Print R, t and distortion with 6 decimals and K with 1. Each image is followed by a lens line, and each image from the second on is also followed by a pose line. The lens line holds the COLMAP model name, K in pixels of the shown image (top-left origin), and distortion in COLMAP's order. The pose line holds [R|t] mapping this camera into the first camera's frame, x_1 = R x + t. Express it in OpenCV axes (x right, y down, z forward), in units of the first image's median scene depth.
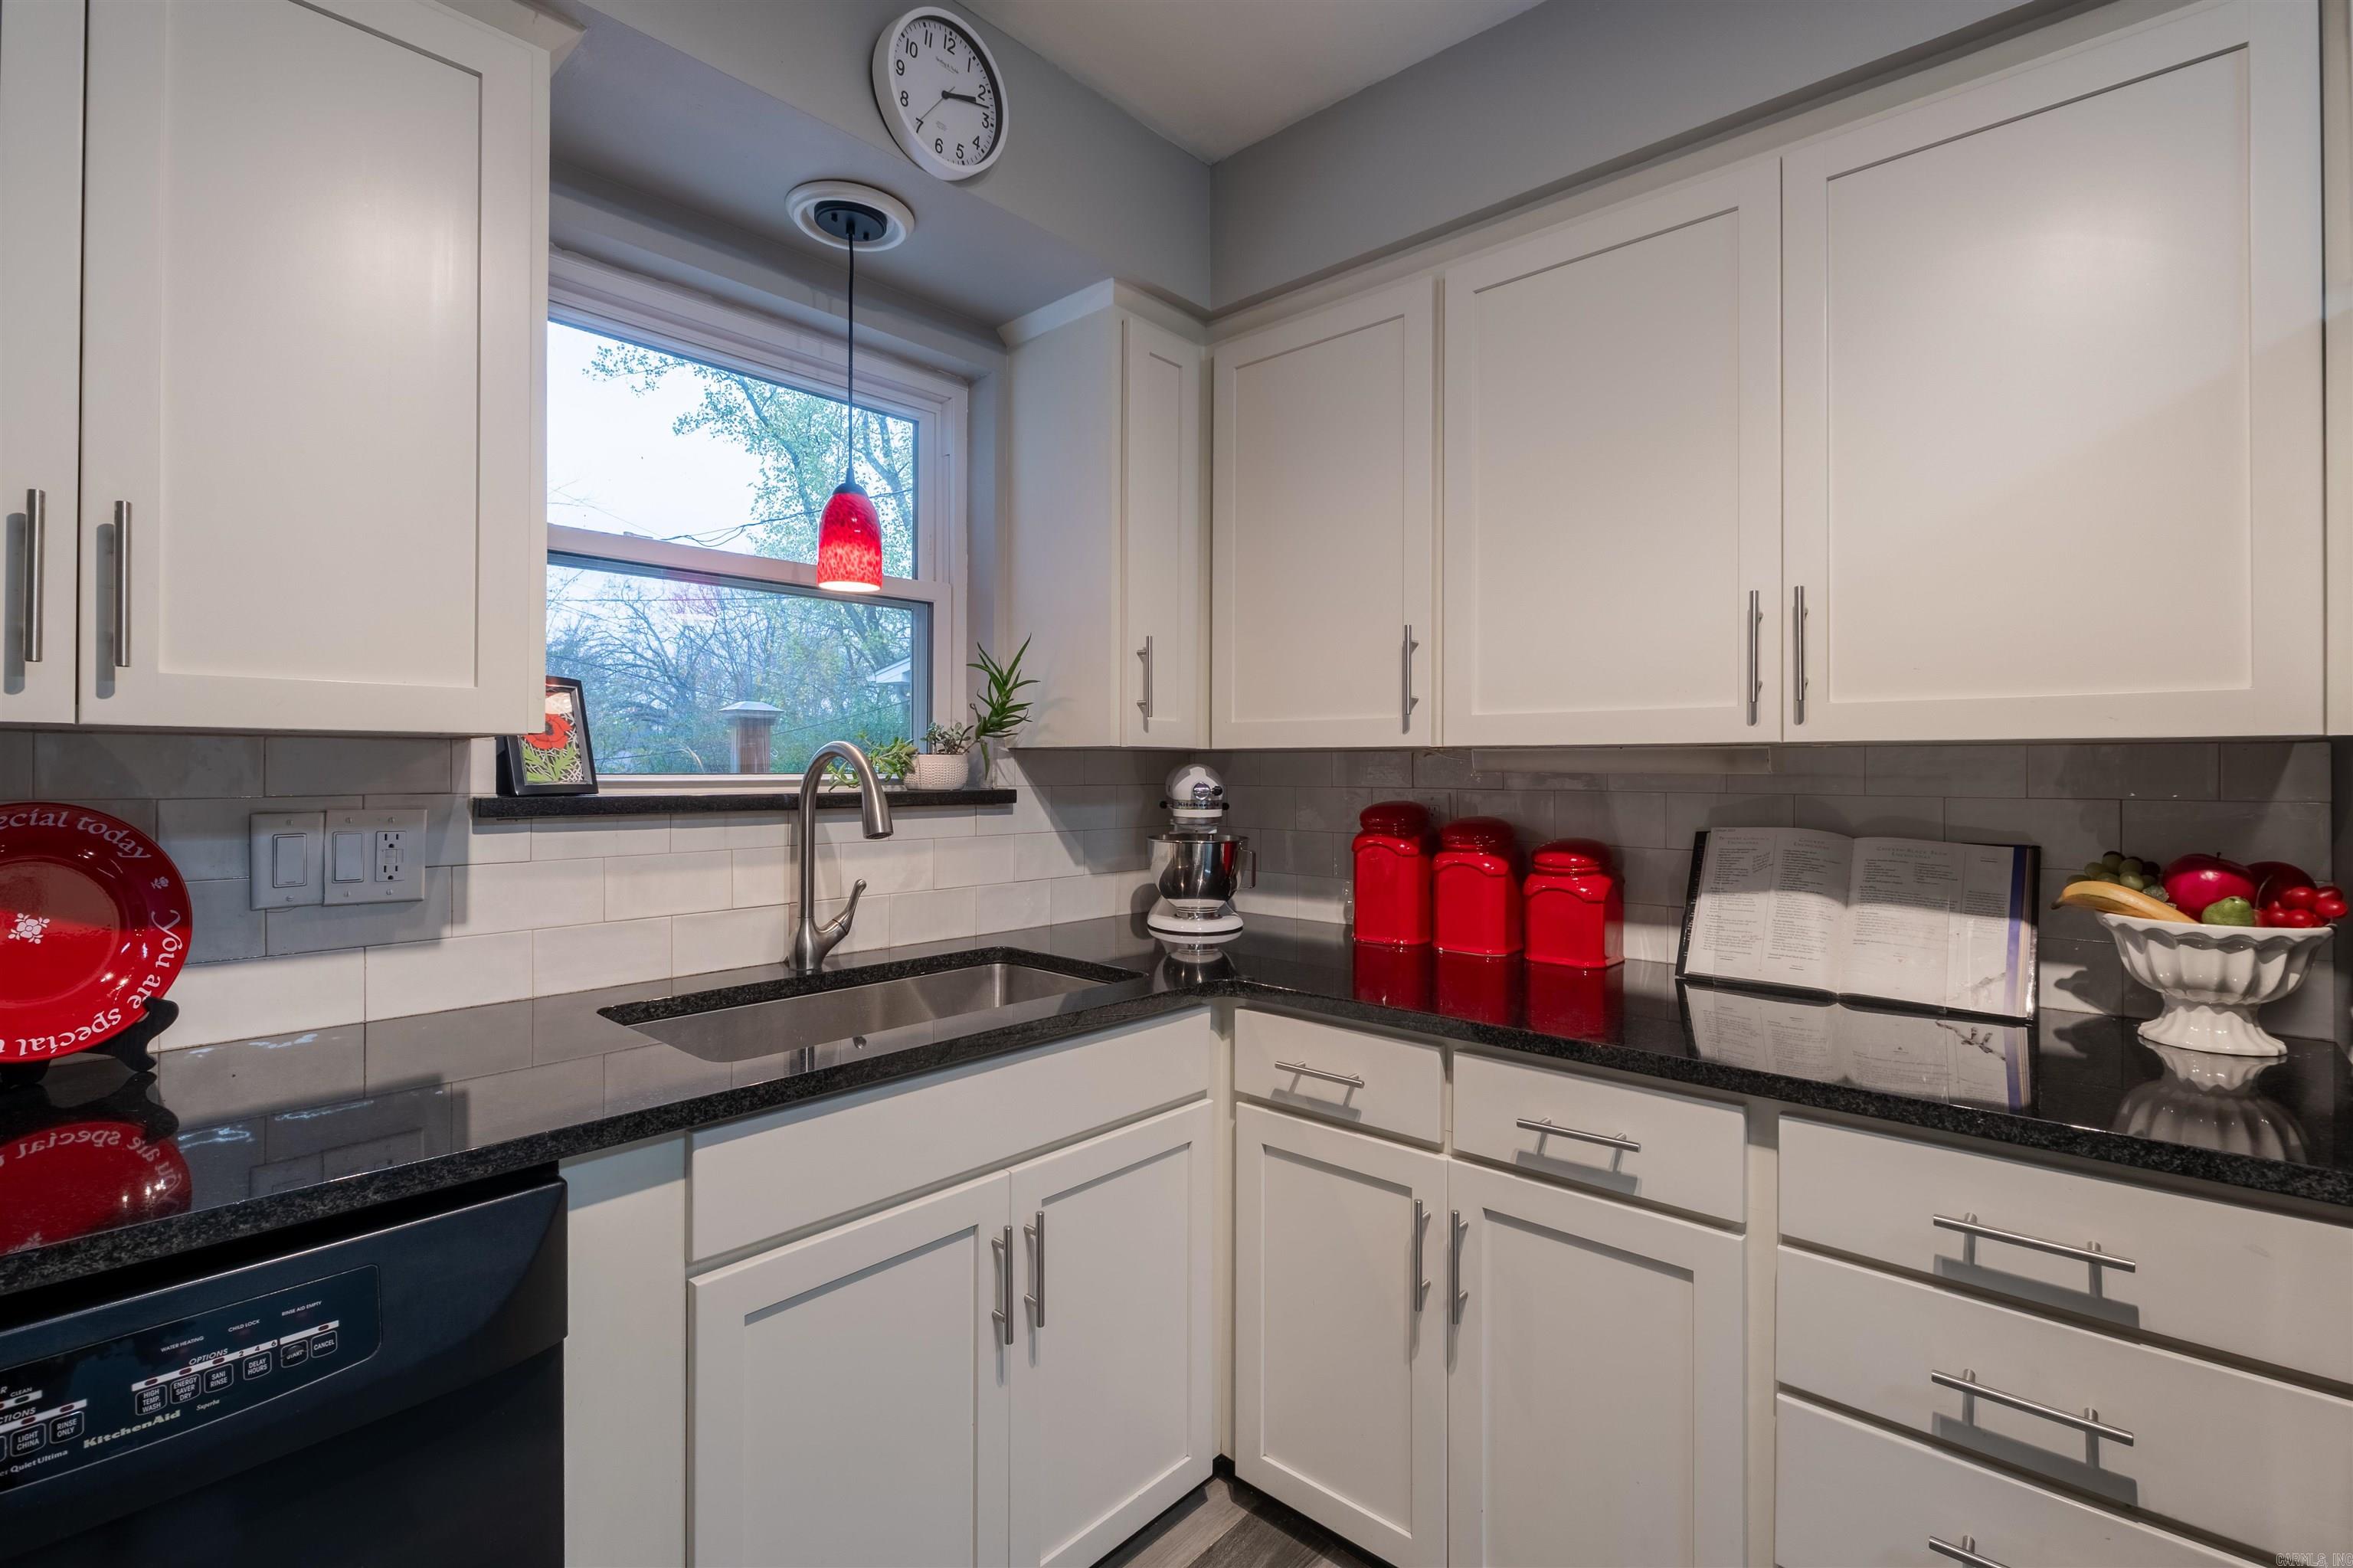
lens RADIAL K [[1057.3, 0, 1166.4], [0, 1057.3, 764.1], [0, 0, 1]] dist [-0.001033, -0.000327]
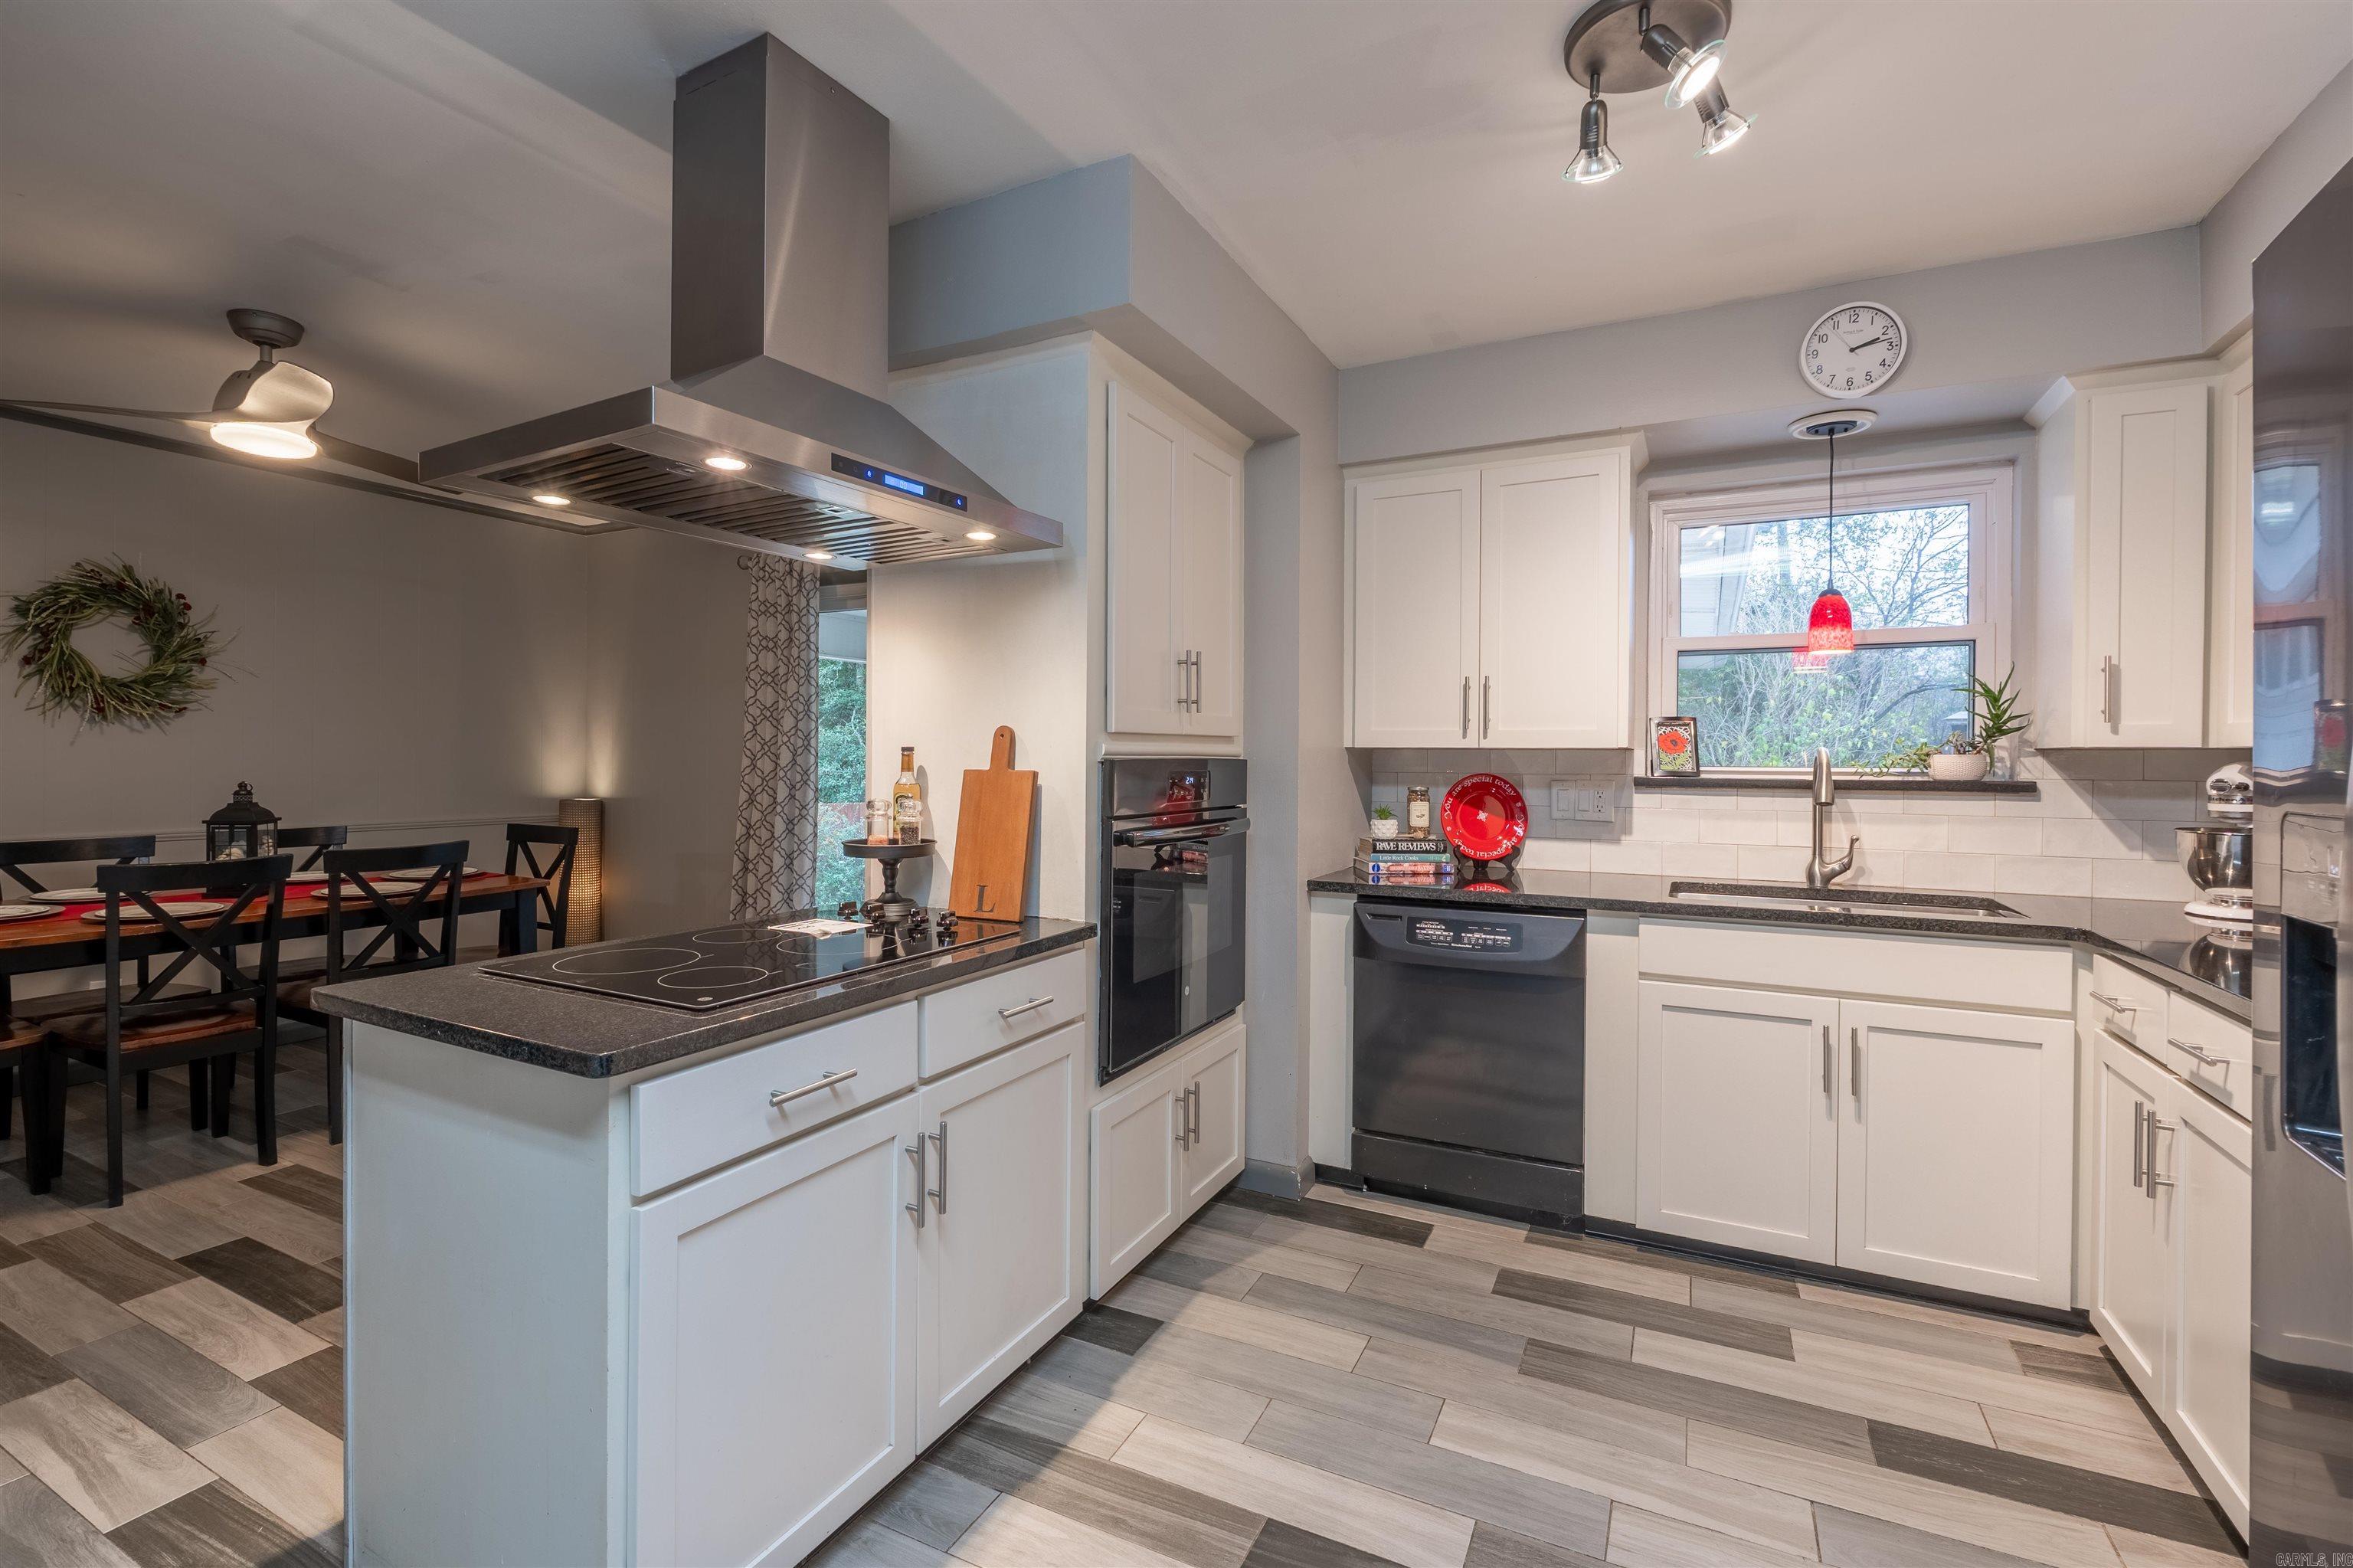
lens RADIAL K [[1035.4, 0, 1171.4], [0, 1035.4, 764.4], [0, 0, 1]] dist [-0.004657, -0.001076]
pose [[0.262650, 0.003350, -0.964885, 0.895130], [-0.001338, 0.999994, 0.003108, 0.001023], [0.964890, 0.000475, 0.262653, -0.364793]]
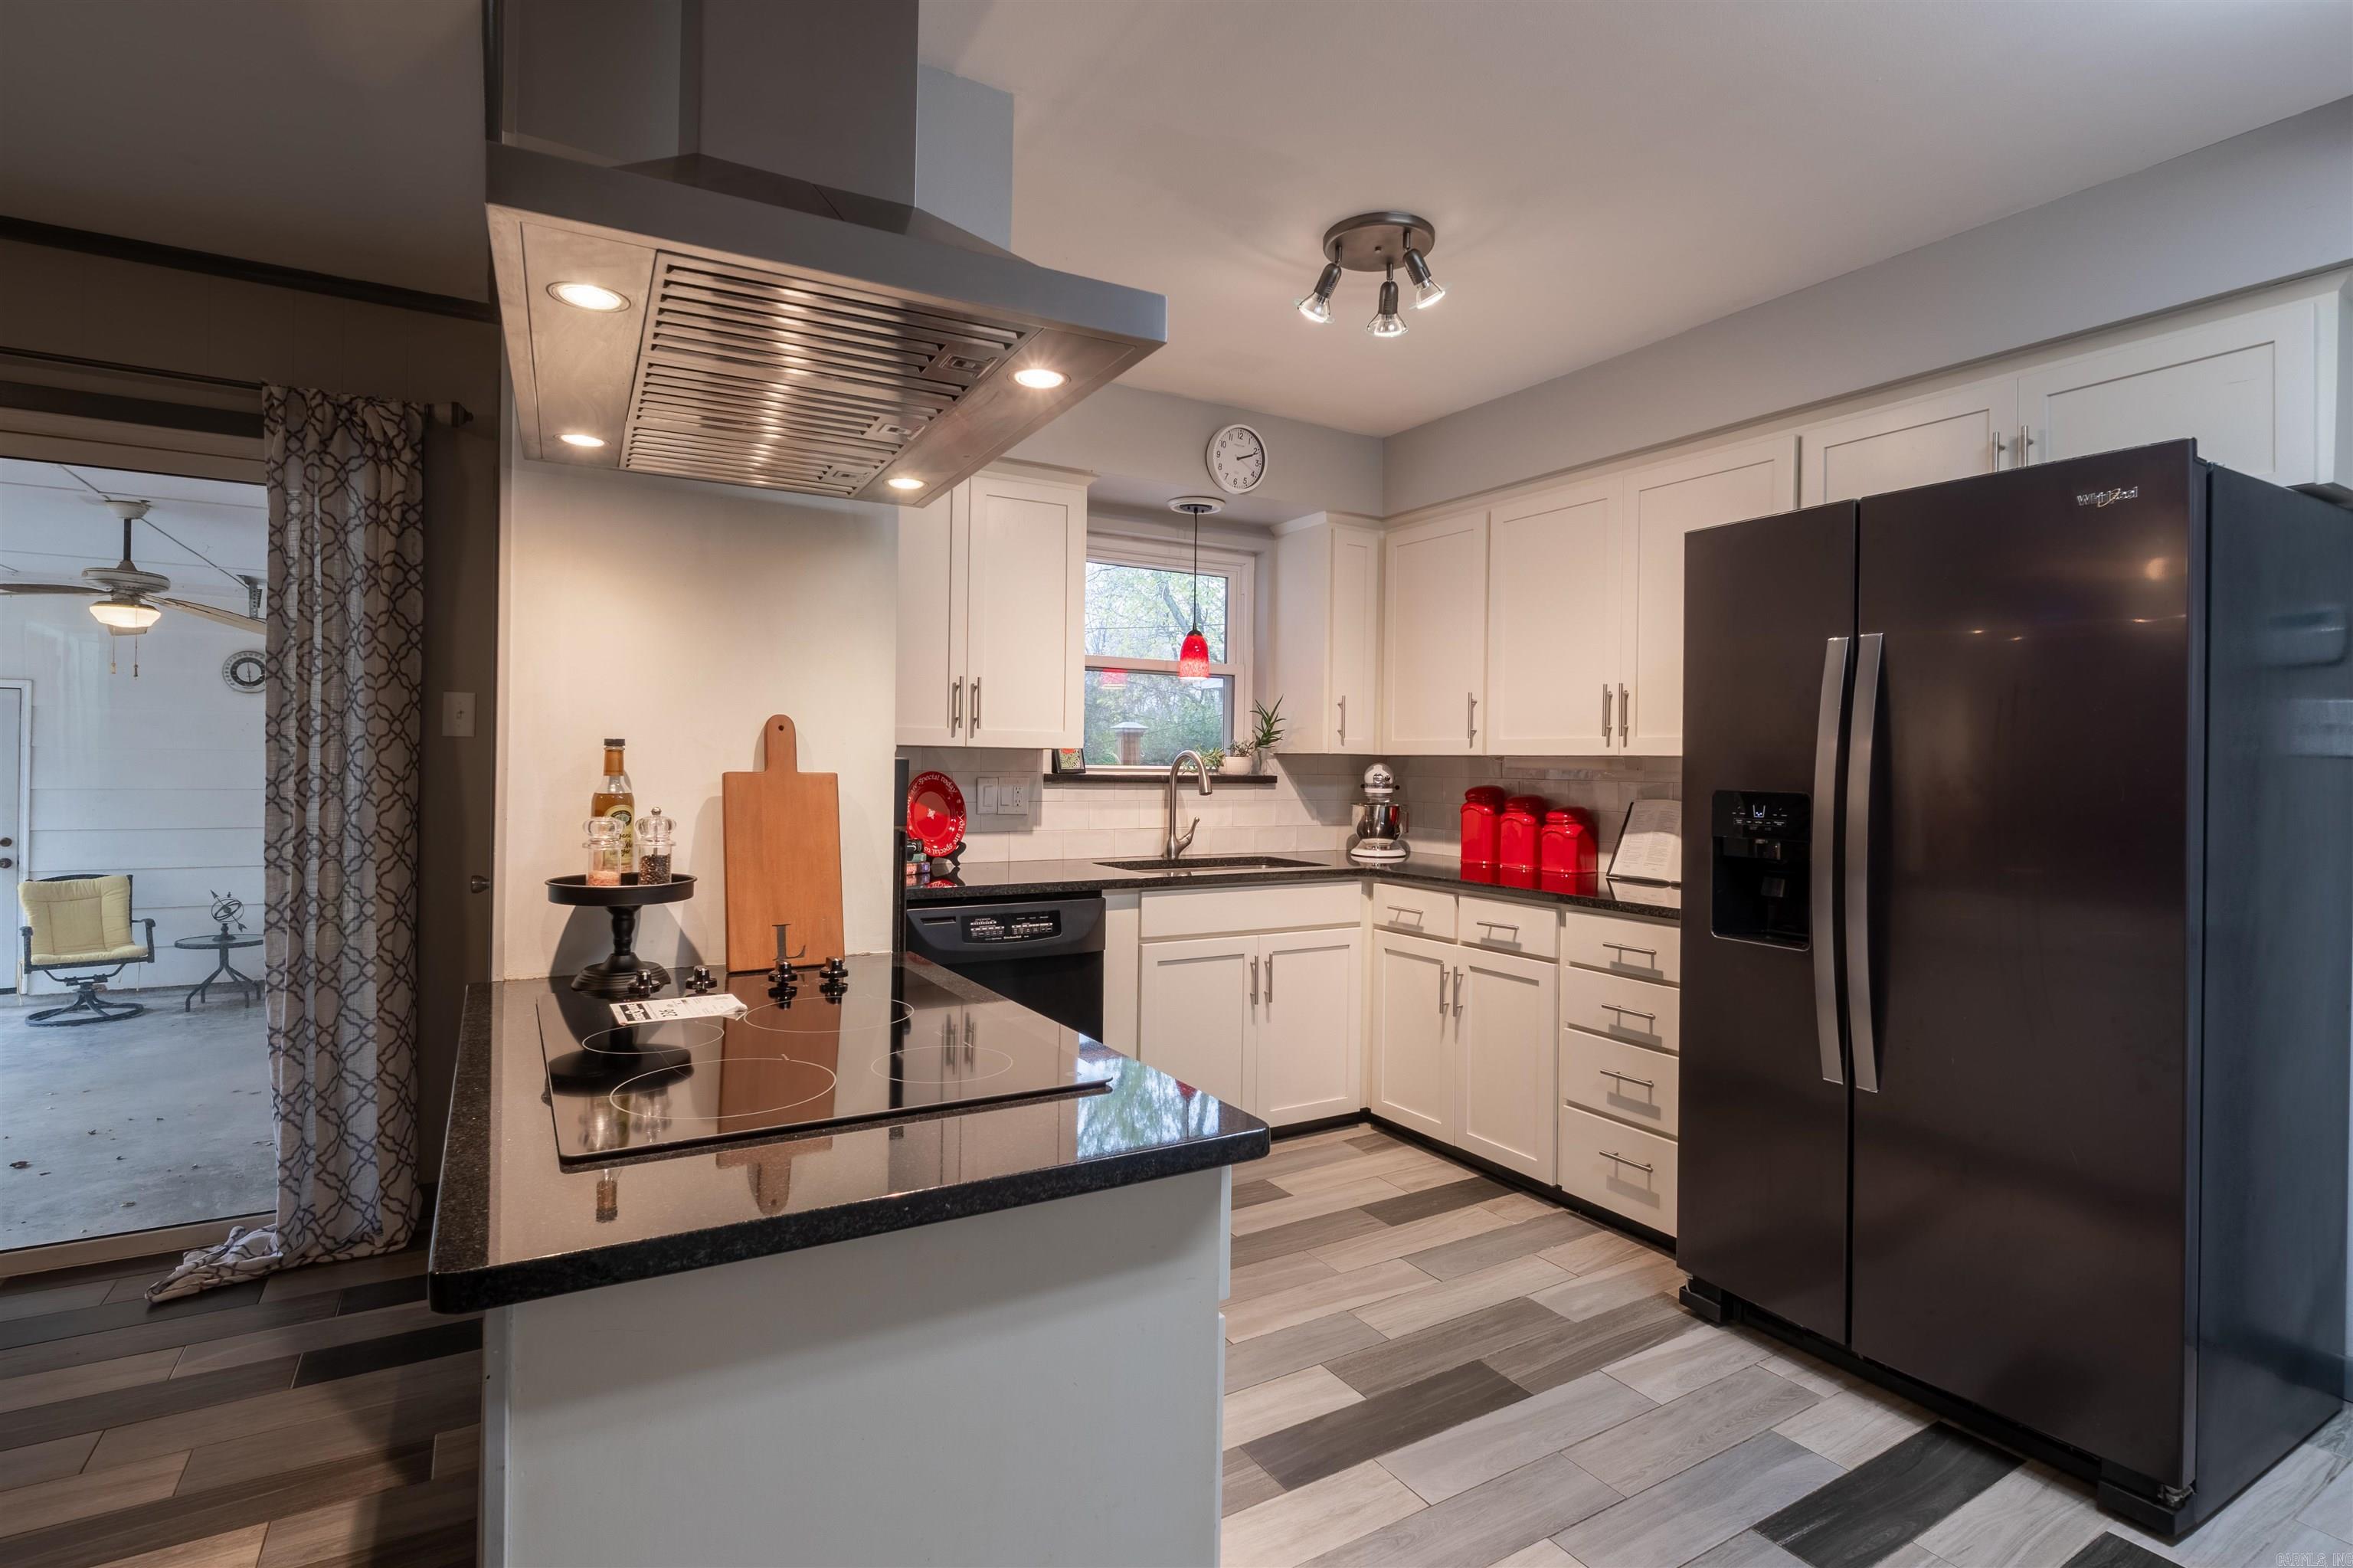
lens RADIAL K [[1132.9, 0, 1168.0], [0, 1132.9, 764.1], [0, 0, 1]] dist [-0.003610, -0.001078]
pose [[0.956471, 0.010665, -0.291632, 0.295546], [-0.009932, 0.999943, 0.003996, -0.002990], [0.291658, -0.000926, 0.956522, -1.112708]]
